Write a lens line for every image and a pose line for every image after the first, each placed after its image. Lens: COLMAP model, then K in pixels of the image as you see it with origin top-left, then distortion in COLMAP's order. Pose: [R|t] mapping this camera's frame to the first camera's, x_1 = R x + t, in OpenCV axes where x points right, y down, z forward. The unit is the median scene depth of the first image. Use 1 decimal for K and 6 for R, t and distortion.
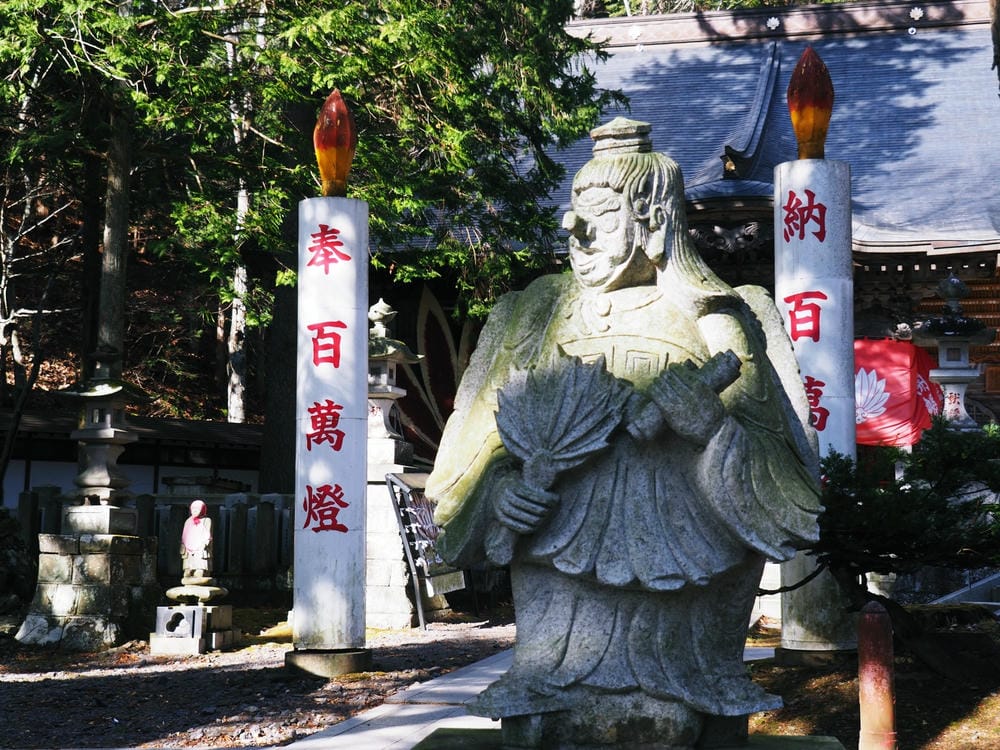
lens RADIAL K [[1596.7, 0, 500.0], [0, 1596.7, 375.0], [0, 0, 1]] dist [0.047428, -0.003234]
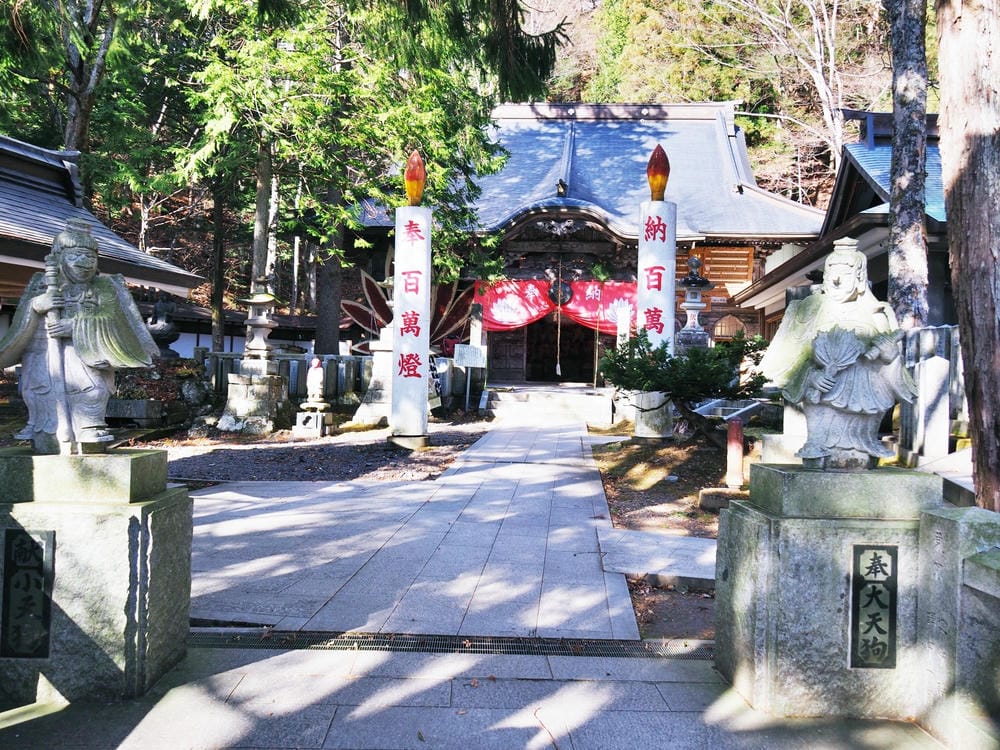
lens RADIAL K [[864.7, 0, 500.0], [0, 864.7, 375.0], [0, 0, 1]] dist [-0.008316, -0.000856]
pose [[0.989673, 0.020143, 0.141923, -0.114209], [-0.033870, 0.994903, 0.094981, -0.008176], [-0.139286, -0.098807, 0.985310, -0.059401]]
